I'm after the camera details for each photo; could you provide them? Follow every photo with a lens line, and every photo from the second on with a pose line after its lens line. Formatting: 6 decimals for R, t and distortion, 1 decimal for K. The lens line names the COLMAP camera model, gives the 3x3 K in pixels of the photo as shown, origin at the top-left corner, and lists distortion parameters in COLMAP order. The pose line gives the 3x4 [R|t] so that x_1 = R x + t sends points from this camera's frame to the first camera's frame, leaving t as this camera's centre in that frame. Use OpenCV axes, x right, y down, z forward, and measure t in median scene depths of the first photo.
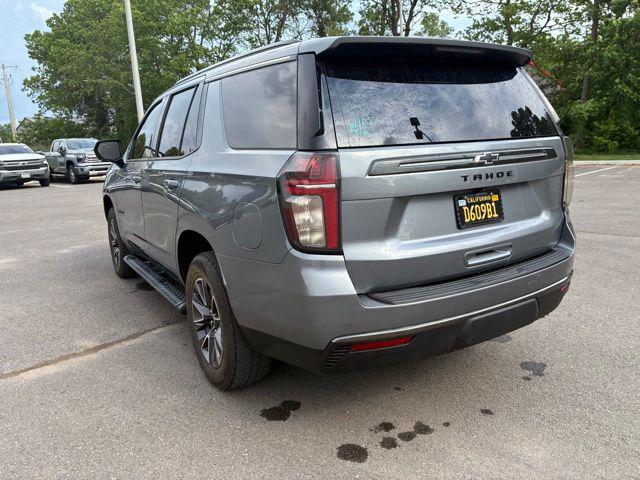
lens RADIAL K [[497.2, 0, 320.0], [0, 497.2, 240.0], [0, 0, 1]] dist [0.054282, -0.072294]
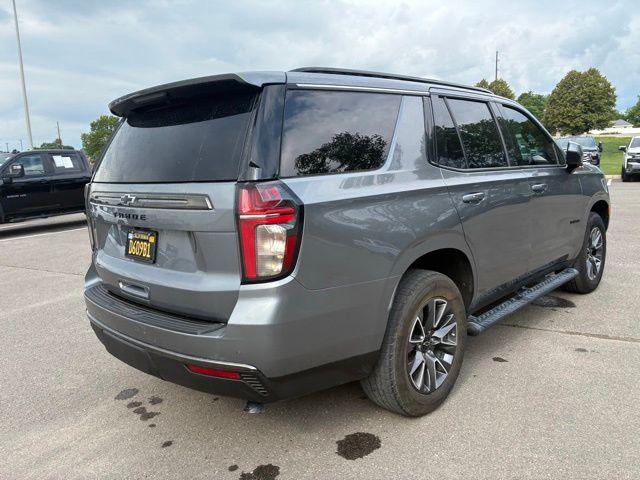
lens RADIAL K [[496.1, 0, 330.6], [0, 496.1, 244.9], [0, 0, 1]] dist [0.058057, -0.075678]
pose [[0.238945, 0.196805, -0.950880, 1.466132], [-0.152943, 0.974651, 0.163292, -0.307753], [0.958913, 0.106412, 0.262988, 1.127604]]
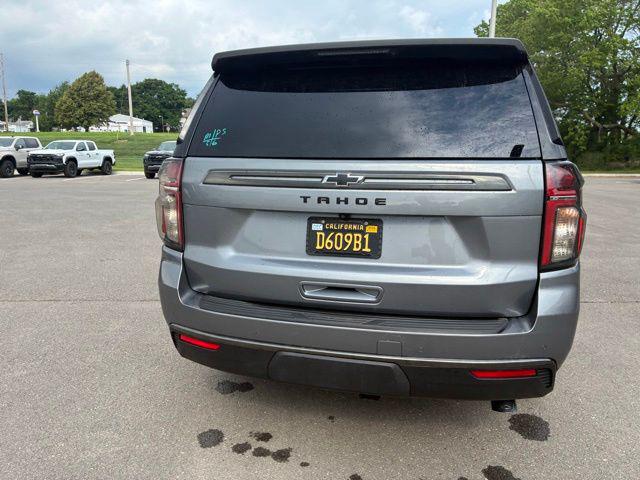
lens RADIAL K [[496.1, 0, 330.6], [0, 496.1, 244.9], [0, 0, 1]] dist [0.058057, -0.075678]
pose [[0.692364, 0.184035, -0.697684, 0.917077], [-0.176280, 0.980769, 0.083772, -0.120303], [0.699684, 0.064987, 0.711491, 0.383140]]
